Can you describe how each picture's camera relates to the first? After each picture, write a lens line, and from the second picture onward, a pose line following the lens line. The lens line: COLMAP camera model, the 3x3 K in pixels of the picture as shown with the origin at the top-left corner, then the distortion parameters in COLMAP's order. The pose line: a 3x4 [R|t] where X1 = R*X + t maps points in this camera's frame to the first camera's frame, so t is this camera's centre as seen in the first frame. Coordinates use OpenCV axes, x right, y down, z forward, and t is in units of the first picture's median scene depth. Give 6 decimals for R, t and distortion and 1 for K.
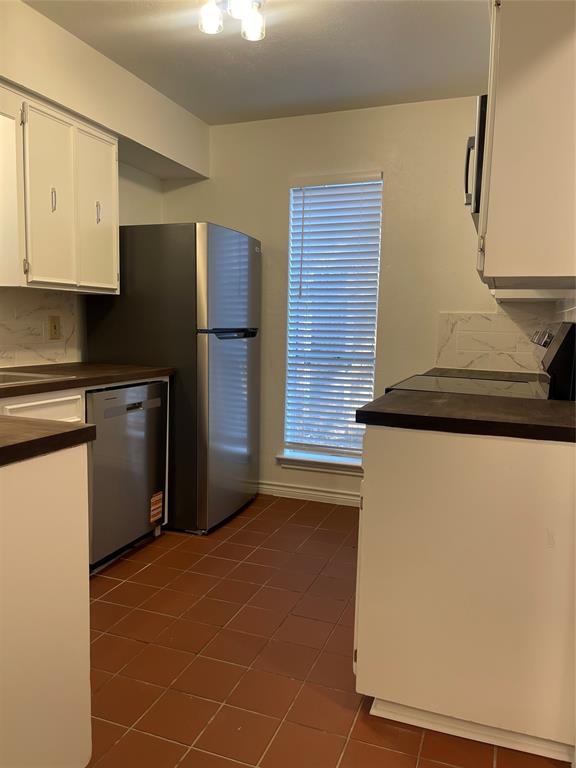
lens RADIAL K [[588.9, 0, 282.5], [0, 588.9, 383.4], [0, 0, 1]] dist [0.080033, -0.083985]
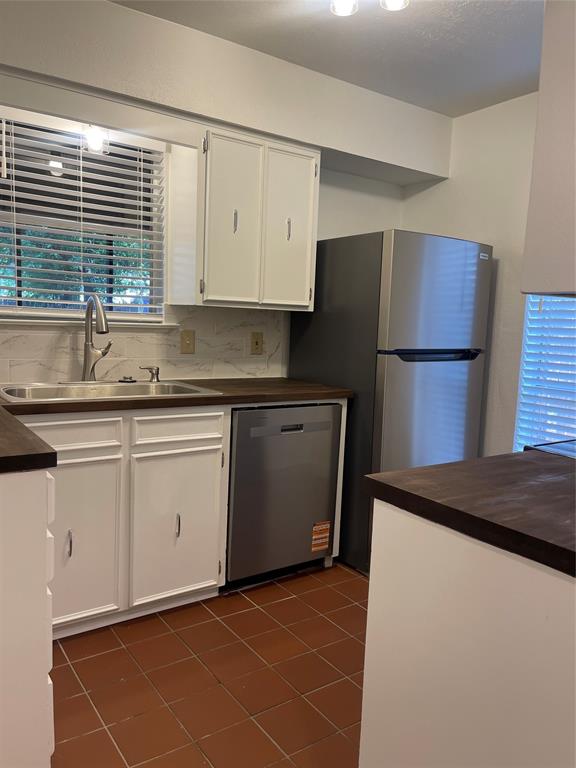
lens RADIAL K [[588.9, 0, 290.9], [0, 588.9, 387.3], [0, 0, 1]] dist [0.080033, -0.083985]
pose [[0.831540, 0.072965, -0.550652, 0.243364], [-0.078996, 0.996793, 0.012790, -0.035359], [0.549819, 0.032864, 0.834637, 0.177225]]
